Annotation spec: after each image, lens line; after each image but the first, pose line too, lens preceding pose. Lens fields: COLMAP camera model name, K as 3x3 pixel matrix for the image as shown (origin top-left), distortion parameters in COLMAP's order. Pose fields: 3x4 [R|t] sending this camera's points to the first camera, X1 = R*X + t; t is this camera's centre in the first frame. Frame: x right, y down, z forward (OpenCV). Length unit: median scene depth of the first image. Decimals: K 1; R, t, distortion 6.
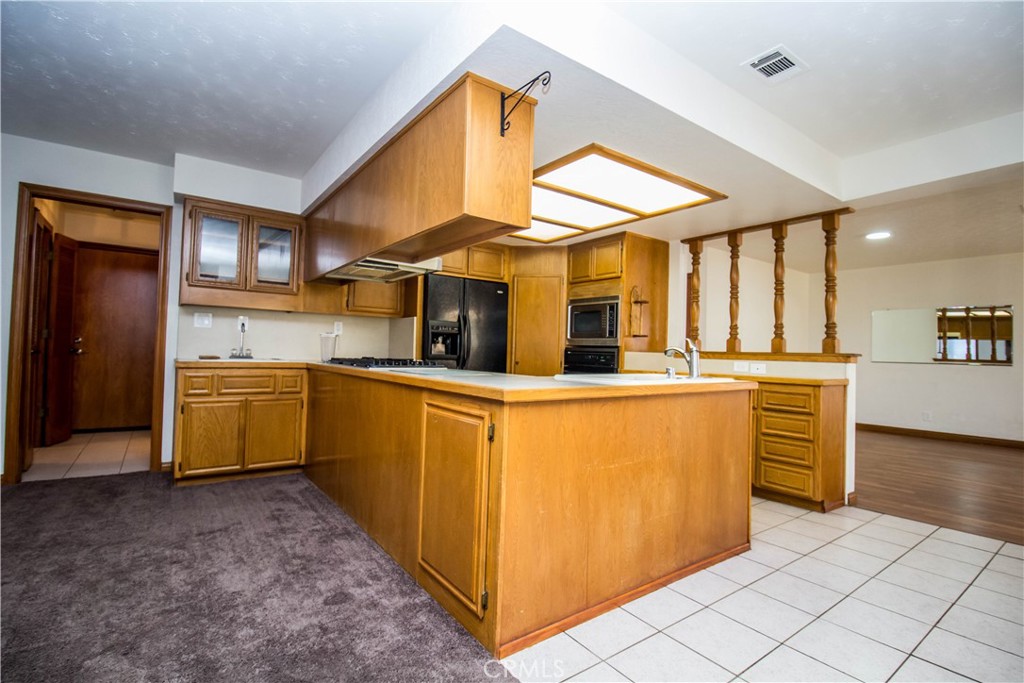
lens RADIAL K [[475.7, 0, 512.0], [0, 475.7, 341.5], [0, 0, 1]] dist [0.003417, -0.011559]
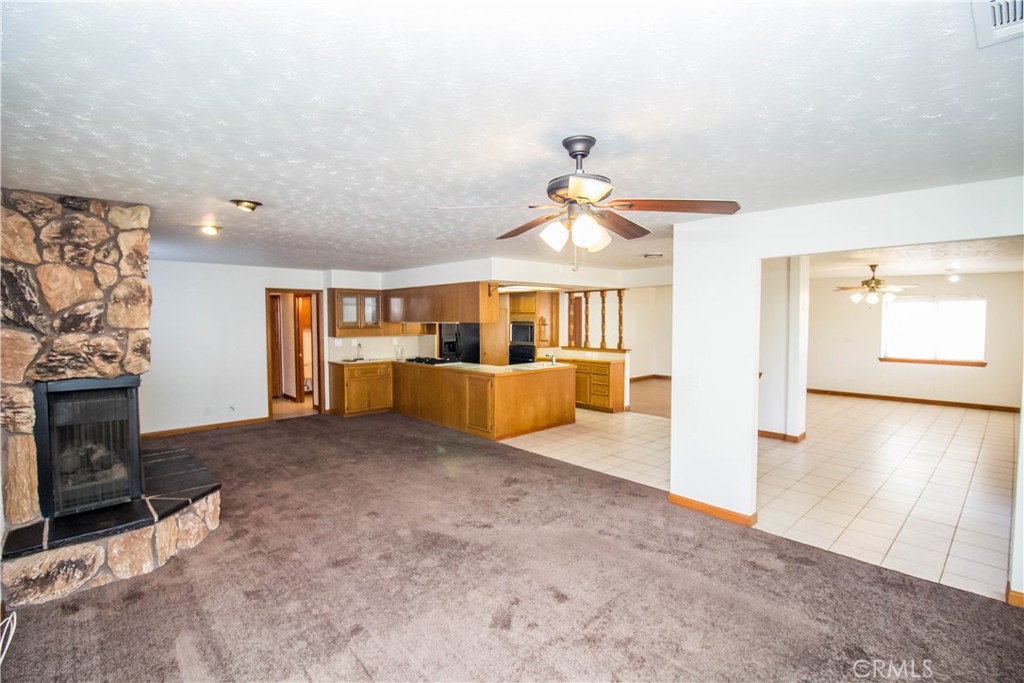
lens RADIAL K [[475.7, 0, 512.0], [0, 475.7, 341.5], [0, 0, 1]] dist [0.003417, -0.011559]
pose [[0.992482, -0.033217, 0.117796, -0.140555], [0.024916, 0.997147, 0.071249, -0.186869], [-0.119827, -0.067778, 0.990479, -1.226173]]
